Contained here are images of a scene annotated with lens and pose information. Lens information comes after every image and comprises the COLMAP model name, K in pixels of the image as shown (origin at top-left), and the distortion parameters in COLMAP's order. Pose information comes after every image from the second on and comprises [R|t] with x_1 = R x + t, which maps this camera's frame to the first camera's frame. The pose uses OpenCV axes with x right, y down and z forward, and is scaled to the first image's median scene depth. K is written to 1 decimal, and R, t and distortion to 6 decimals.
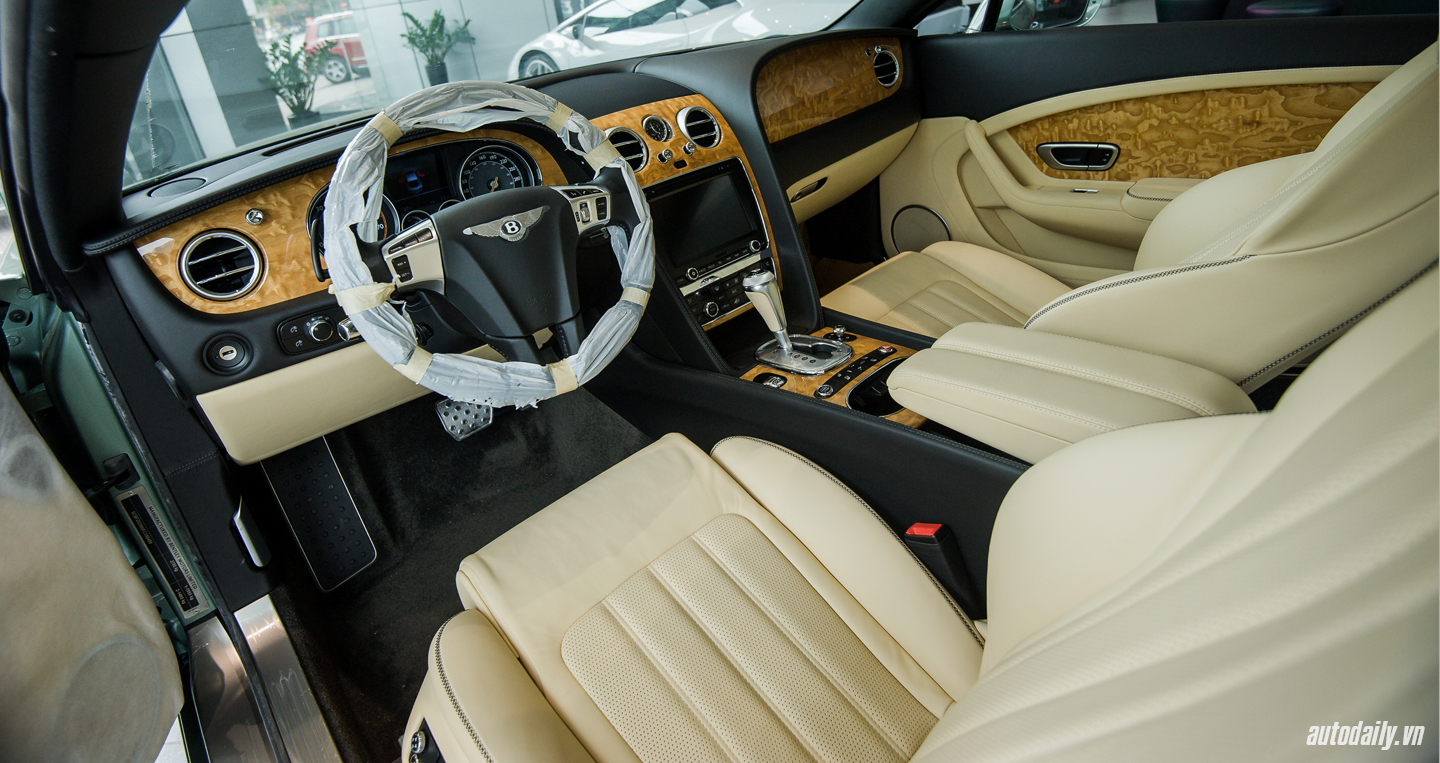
lens RADIAL K [[747.2, 0, 677.9], [0, 747.2, 379.0], [0, 0, 1]] dist [-0.001309, -0.000203]
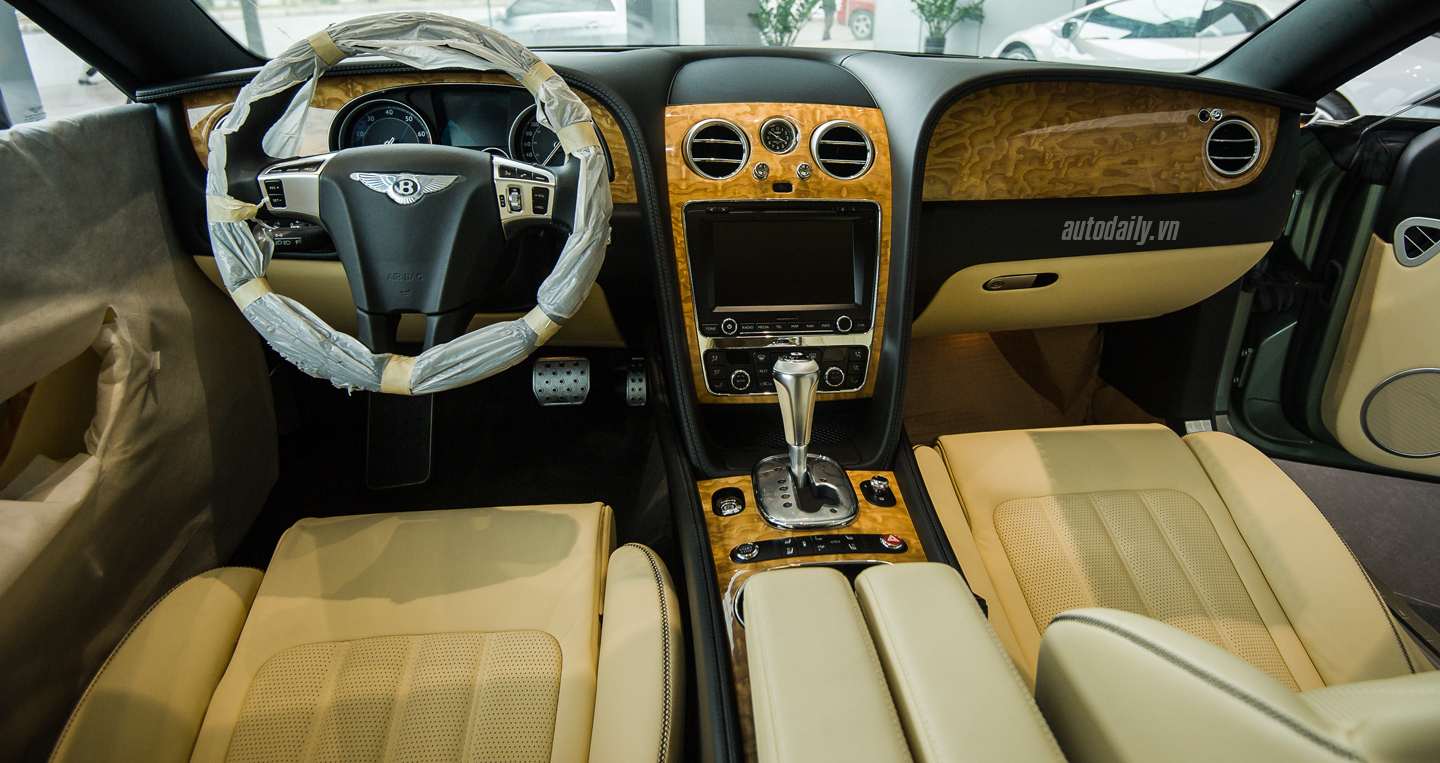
lens RADIAL K [[800.9, 0, 721.9], [0, 800.9, 342.9], [0, 0, 1]] dist [-0.004775, -0.000613]
pose [[0.794221, 0.374966, -0.478135, 0.380435], [-0.392530, 0.917272, 0.067325, -0.165588], [0.463824, 0.134212, 0.875702, 0.271959]]
